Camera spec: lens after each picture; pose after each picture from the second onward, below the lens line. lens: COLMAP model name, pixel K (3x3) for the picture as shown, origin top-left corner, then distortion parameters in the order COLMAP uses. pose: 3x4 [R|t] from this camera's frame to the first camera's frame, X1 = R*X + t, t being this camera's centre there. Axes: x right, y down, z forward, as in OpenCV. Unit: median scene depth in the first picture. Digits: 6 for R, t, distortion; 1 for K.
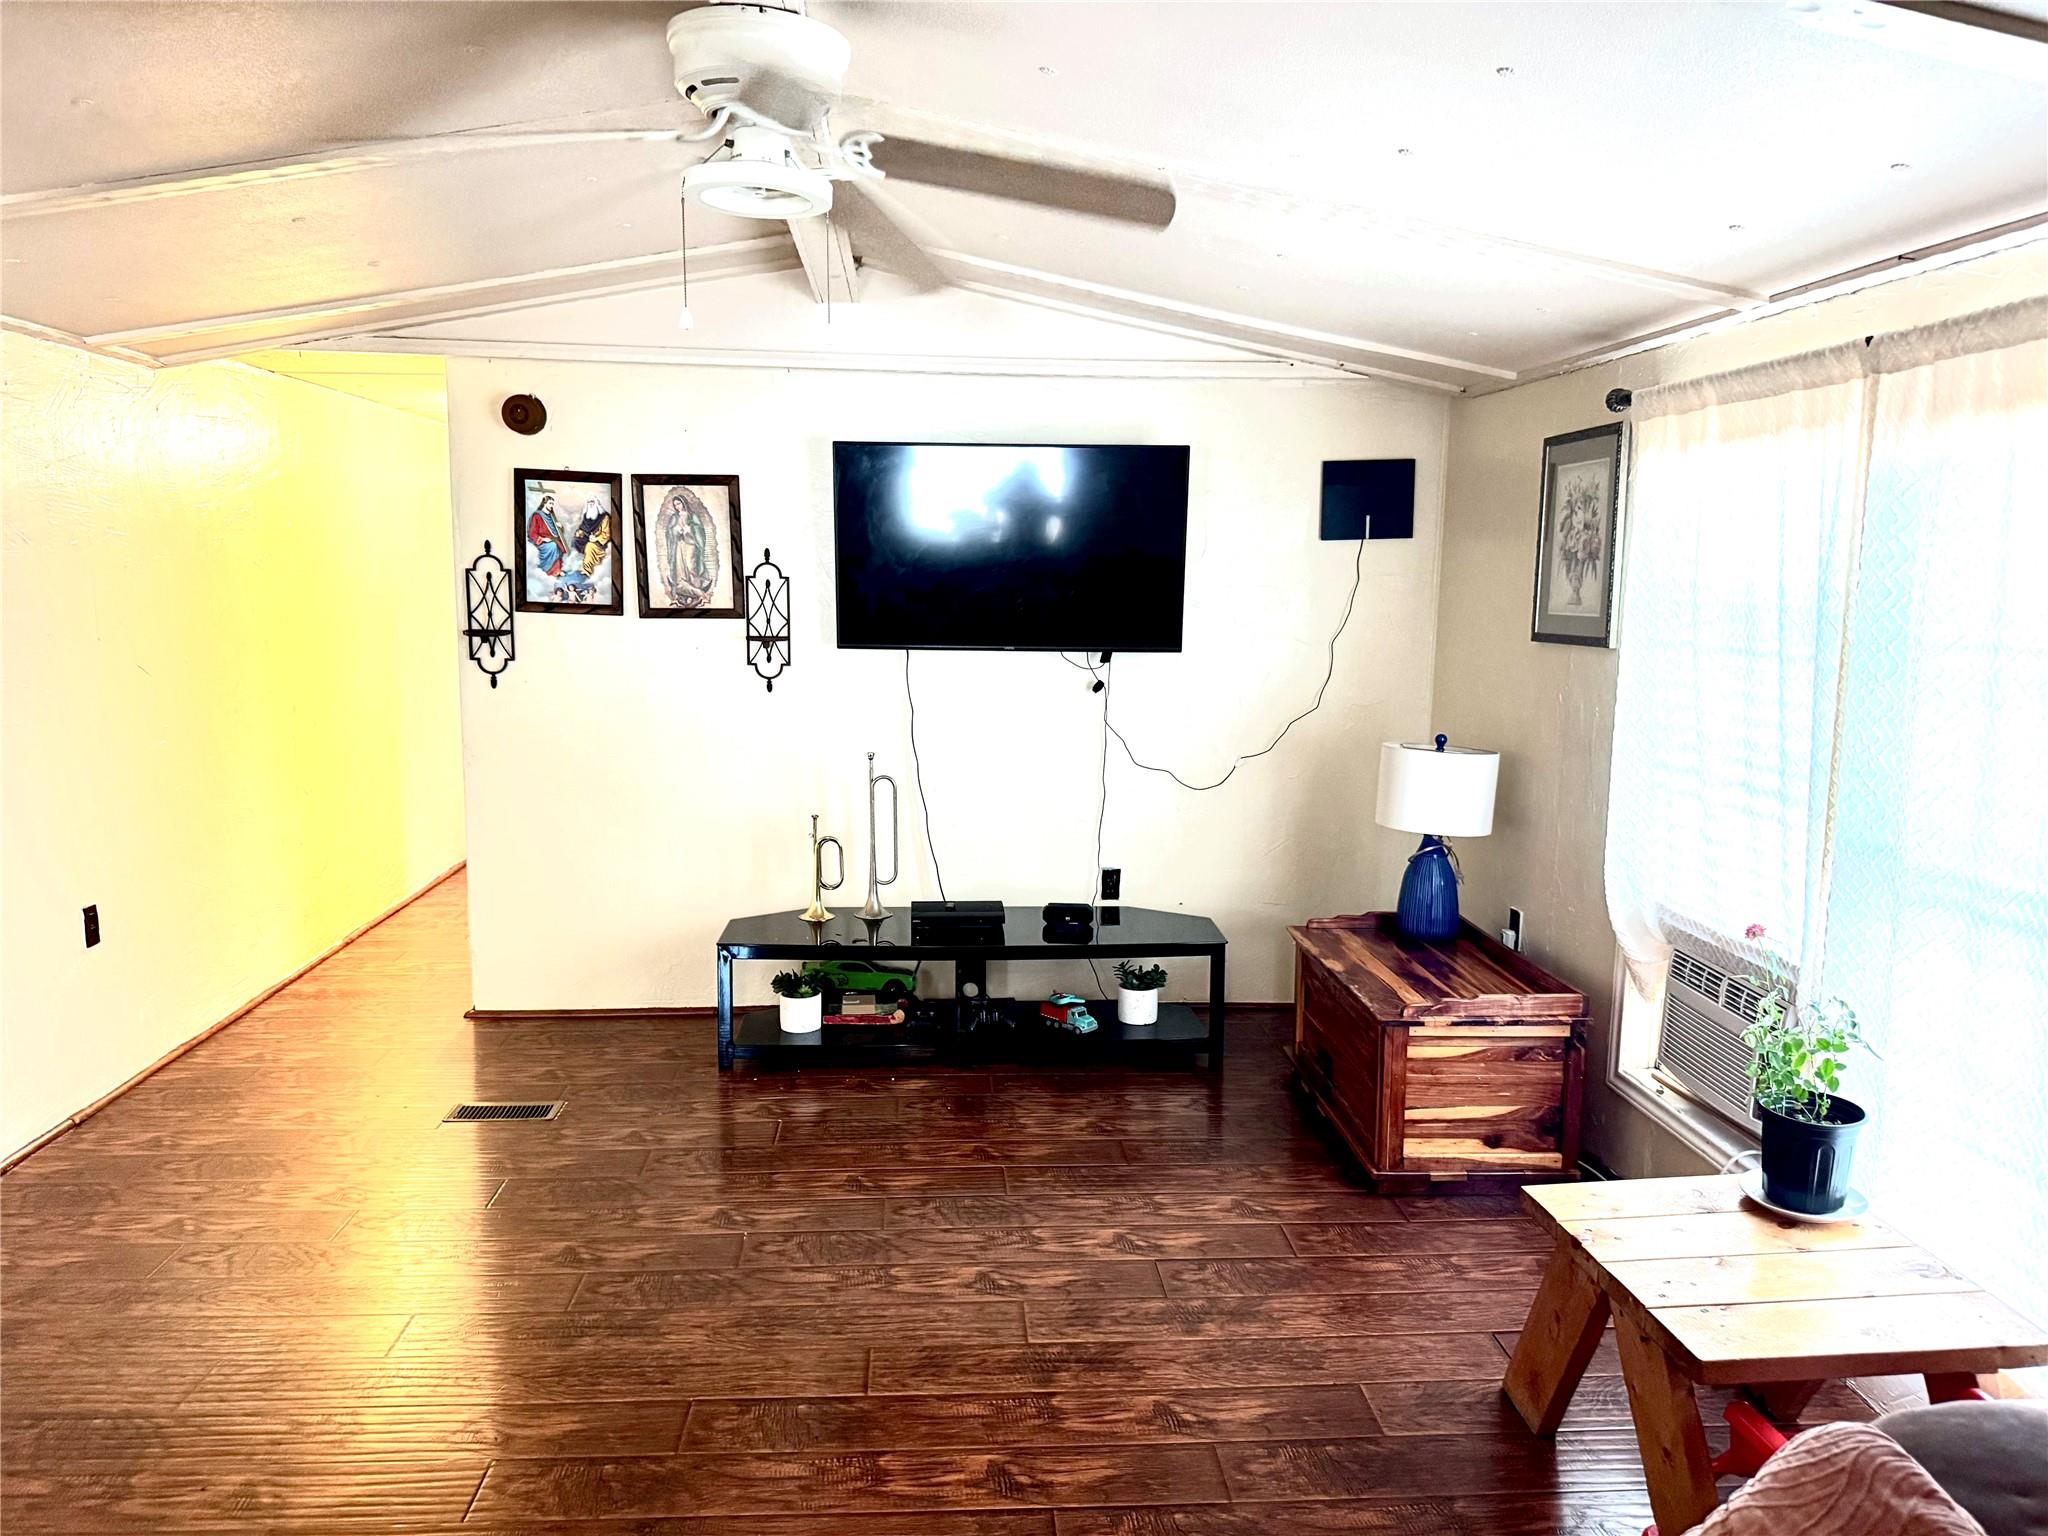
lens RADIAL K [[1450.8, 0, 1007.8], [0, 1450.8, 778.2], [0, 0, 1]] dist [0.123398, -0.140175]
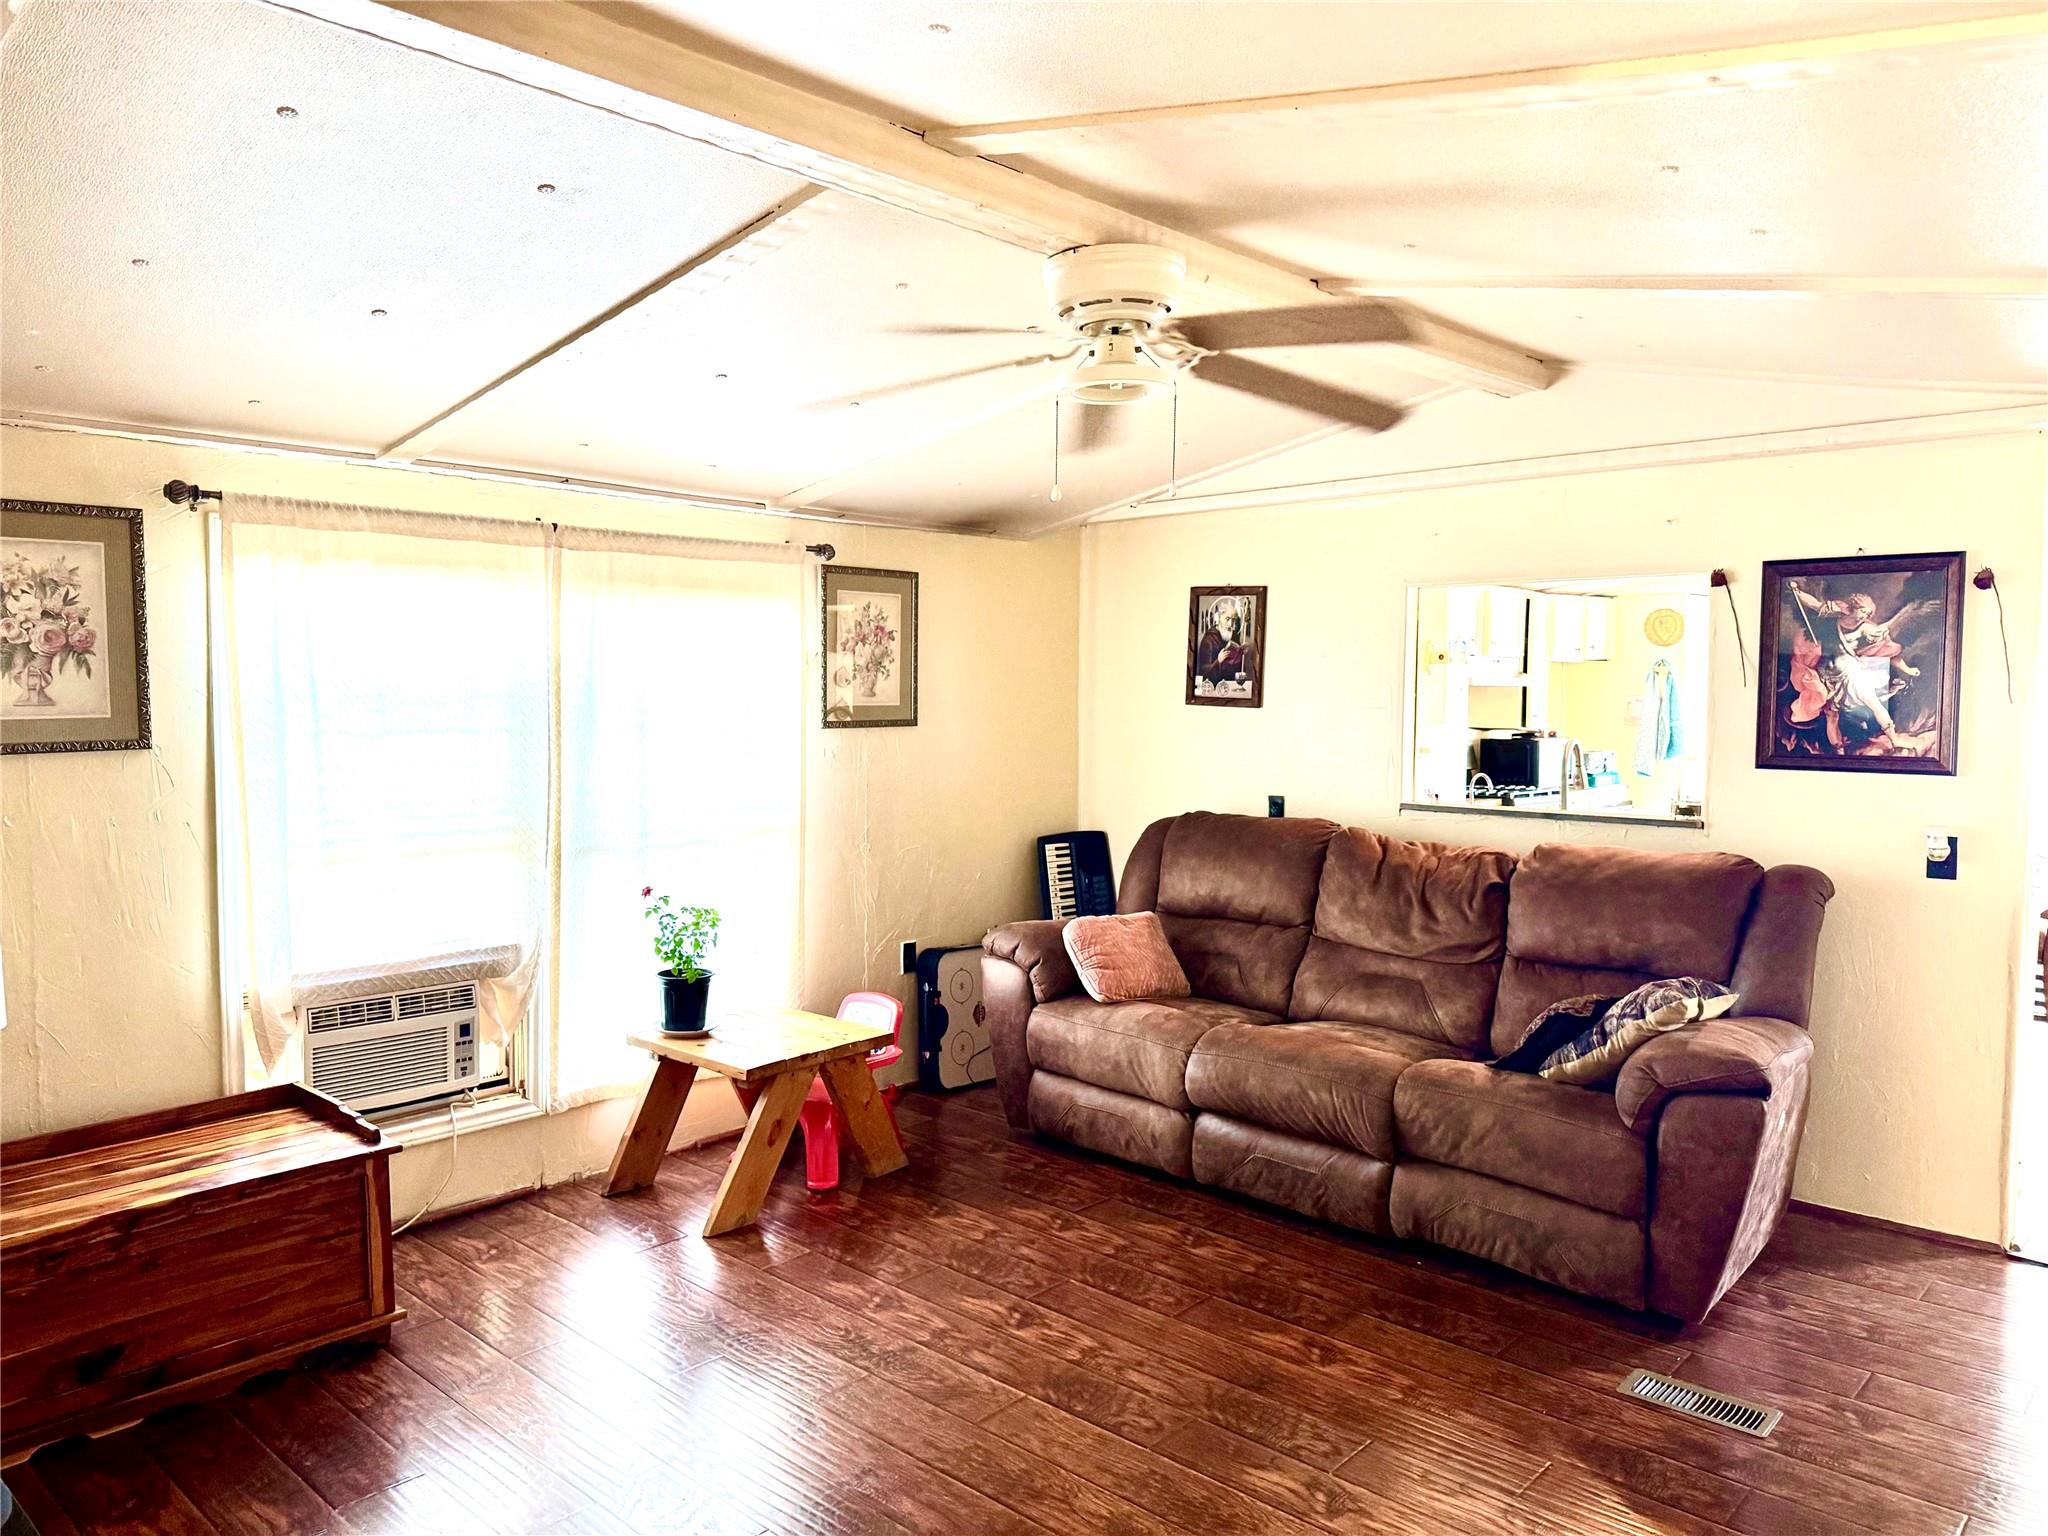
lens RADIAL K [[1436.3, 0, 1057.0], [0, 1436.3, 762.9], [0, 0, 1]] dist [0.001235, 0.000012]
pose [[-0.713920, -0.058430, 0.697786, -0.495897], [0.087019, 0.981384, 0.171209, -0.144556], [-0.694800, 0.182950, -0.695545, 0.965751]]
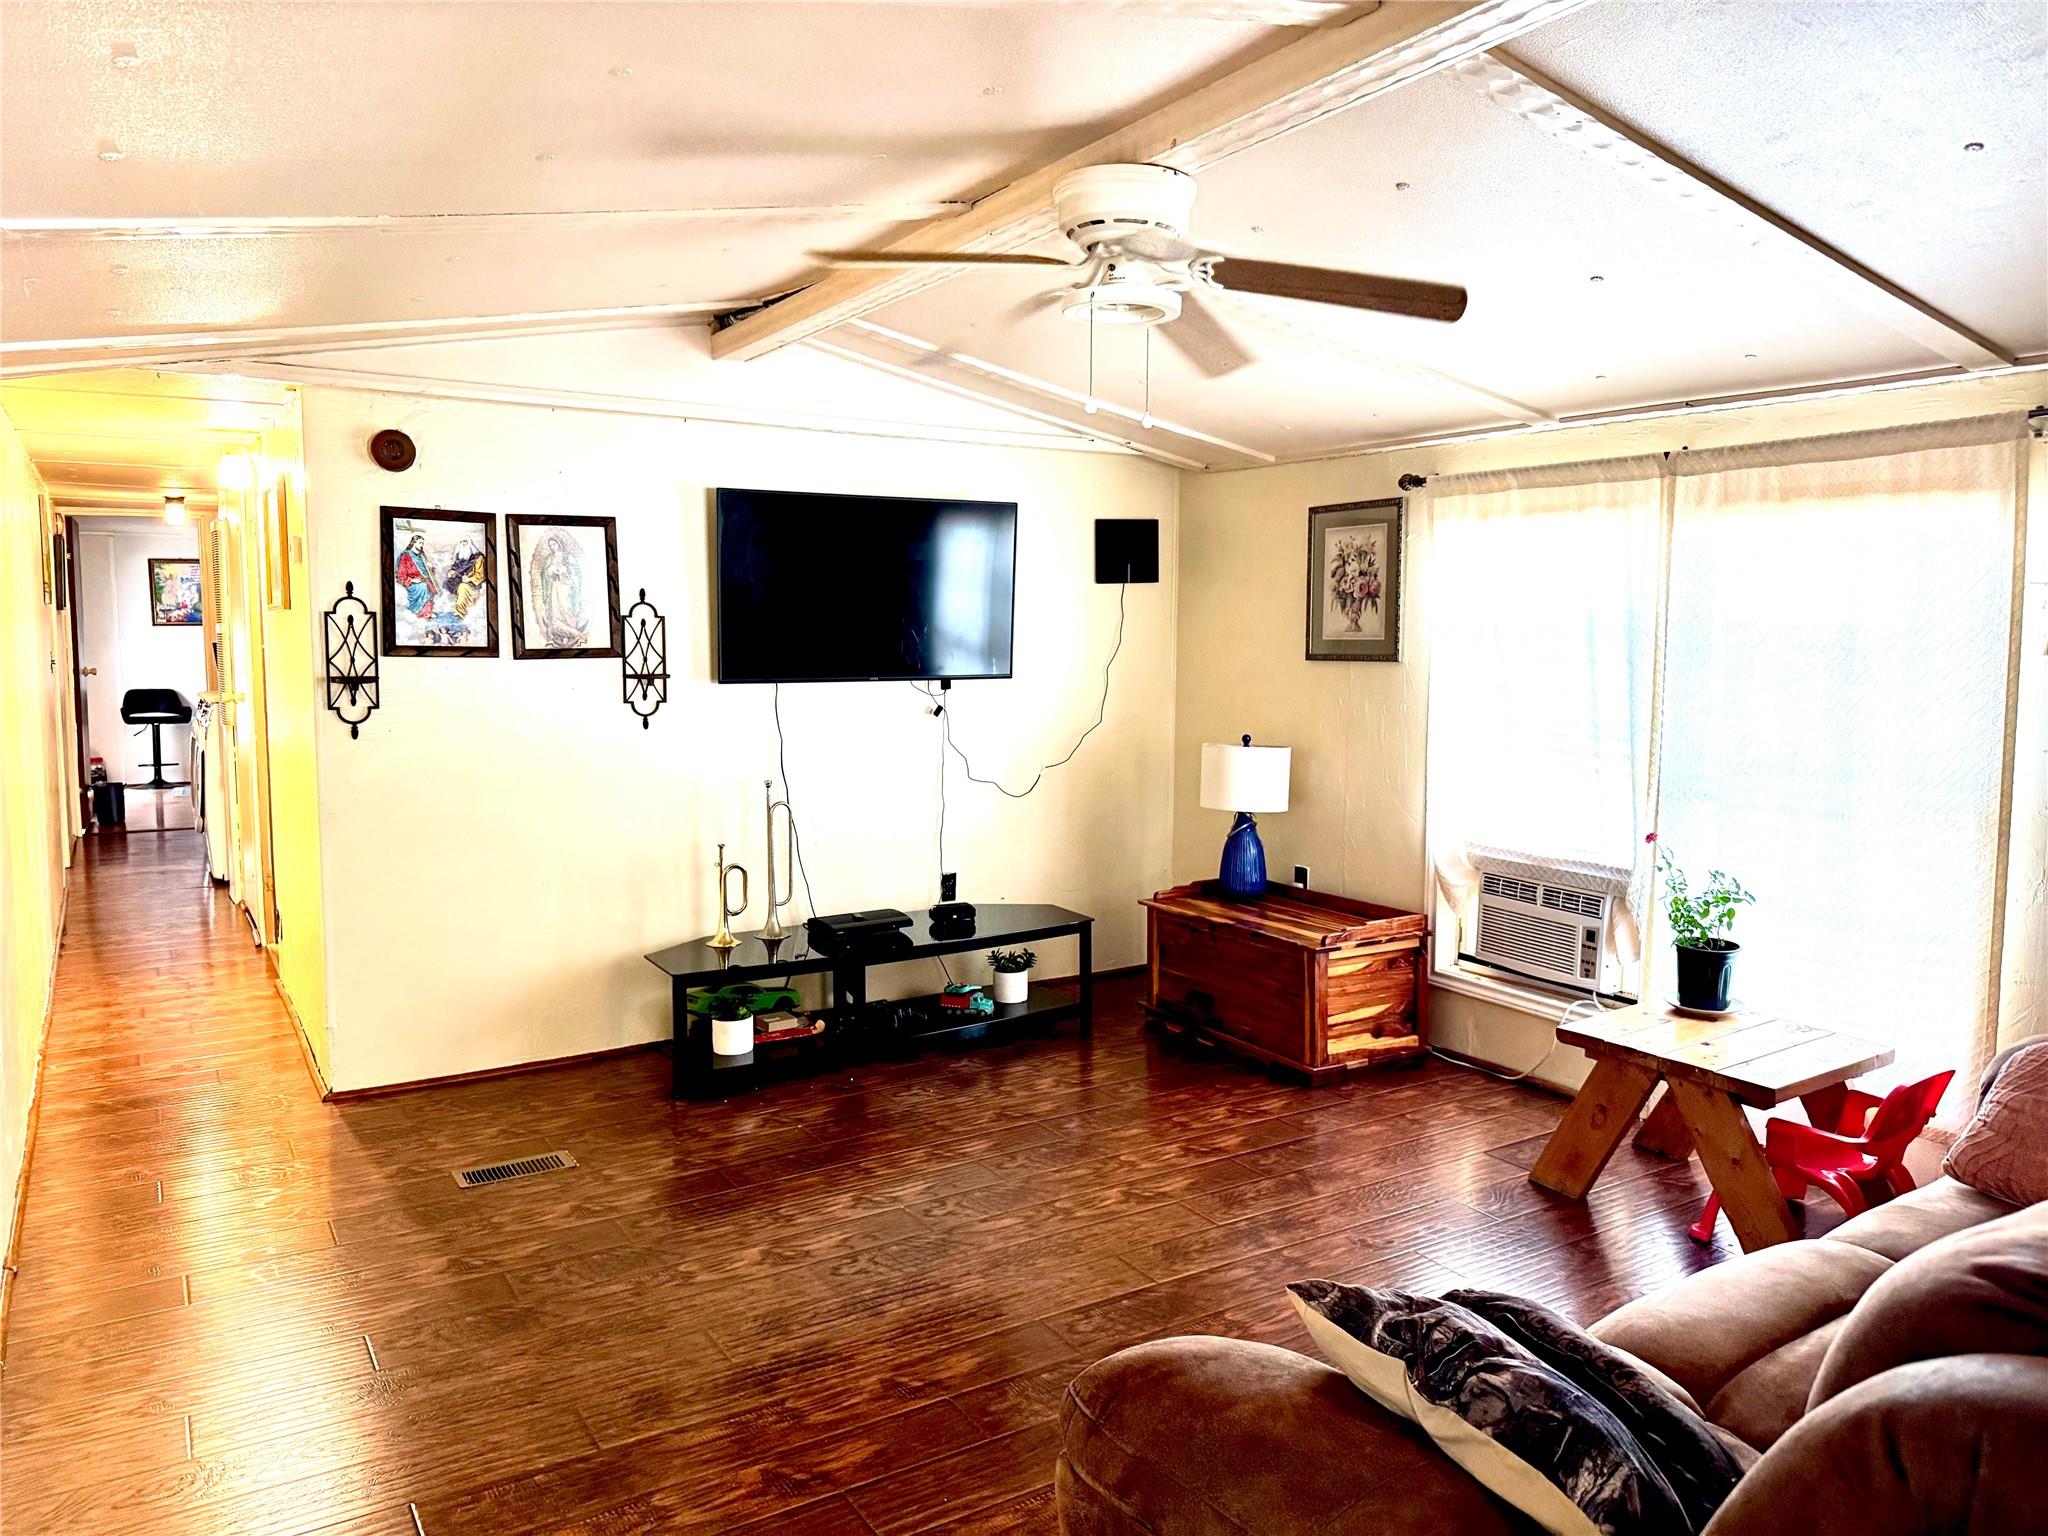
lens RADIAL K [[1439.2, 0, 1006.0], [0, 1439.2, 766.5], [0, 0, 1]] dist [0.076000, -0.131508]
pose [[0.880377, -0.057826, 0.470736, -0.428683], [0.076203, 0.996891, -0.020056, 0.006072], [-0.468112, 0.053529, 0.882046, -0.003689]]
